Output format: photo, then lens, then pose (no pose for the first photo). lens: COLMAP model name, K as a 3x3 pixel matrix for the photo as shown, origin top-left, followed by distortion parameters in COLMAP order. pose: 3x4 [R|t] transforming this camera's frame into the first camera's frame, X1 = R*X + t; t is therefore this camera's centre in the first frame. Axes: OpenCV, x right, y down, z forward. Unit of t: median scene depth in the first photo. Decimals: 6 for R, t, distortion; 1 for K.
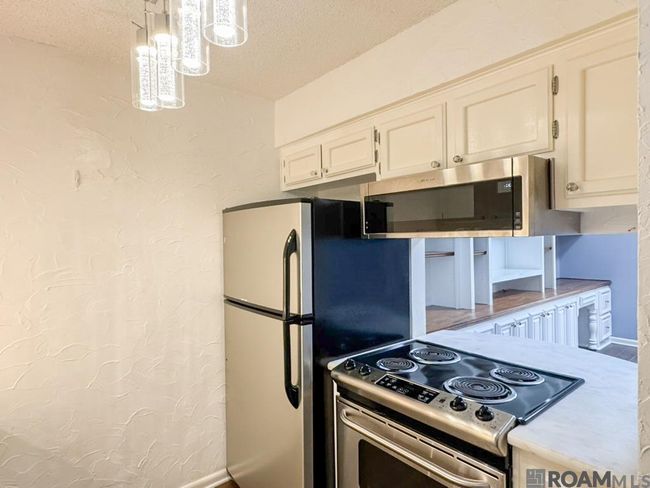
lens RADIAL K [[378.0, 0, 324.2], [0, 378.0, 245.0], [0, 0, 1]] dist [0.003155, 0.002718]
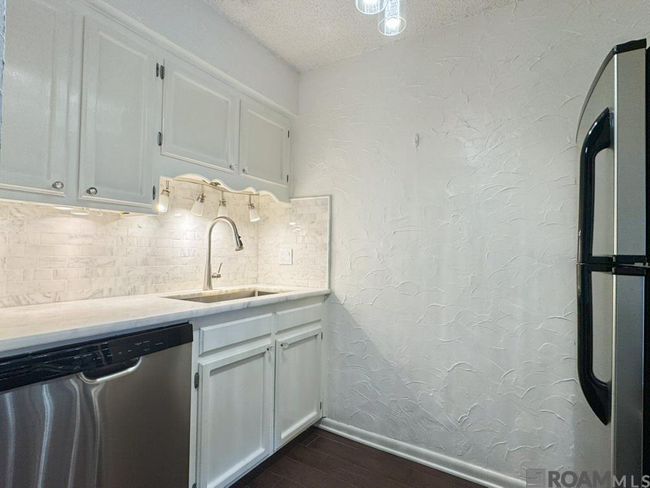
lens RADIAL K [[339.7, 0, 324.5], [0, 339.7, 243.4], [0, 0, 1]] dist [0.001441, 0.000034]
pose [[0.322990, -0.009426, -0.946355, 0.252858], [-0.039555, 0.998942, -0.023450, 0.180645], [0.945575, 0.045007, 0.322275, 0.408197]]
